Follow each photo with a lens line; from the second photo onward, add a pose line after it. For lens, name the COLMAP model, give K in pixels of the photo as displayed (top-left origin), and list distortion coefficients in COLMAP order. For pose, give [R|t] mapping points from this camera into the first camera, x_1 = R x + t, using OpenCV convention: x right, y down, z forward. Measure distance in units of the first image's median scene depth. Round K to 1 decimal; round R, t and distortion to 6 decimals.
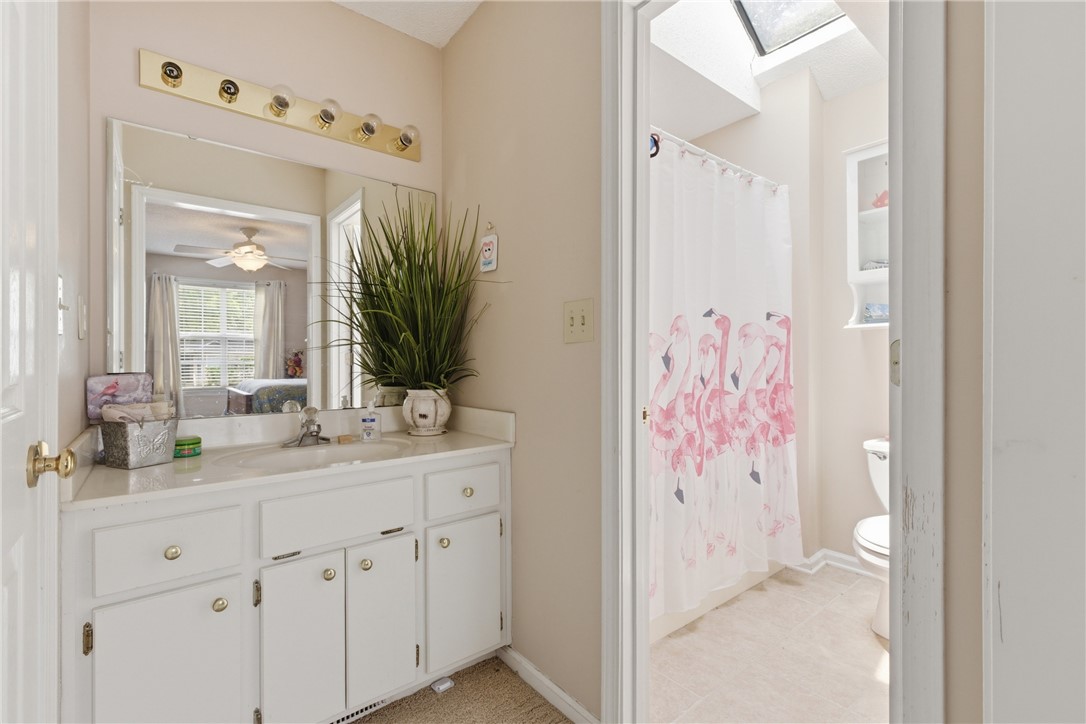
lens RADIAL K [[483.2, 0, 543.5], [0, 483.2, 358.6], [0, 0, 1]] dist [-0.002634, -0.000010]
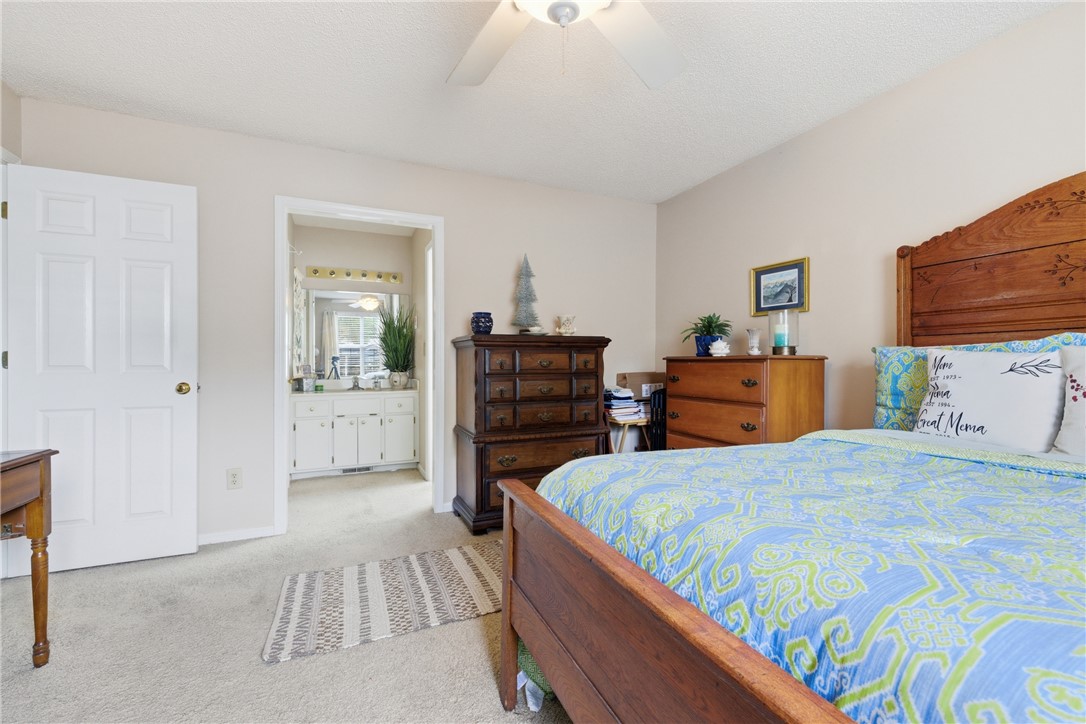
lens RADIAL K [[483.2, 0, 549.8], [0, 483.2, 362.6], [0, 0, 1]] dist [-0.002634, -0.000010]
pose [[0.966098, -0.001902, -0.258168, 1.560496], [0.001692, 0.999998, -0.001034, 0.018650], [0.258170, 0.000562, 0.966099, -1.695297]]
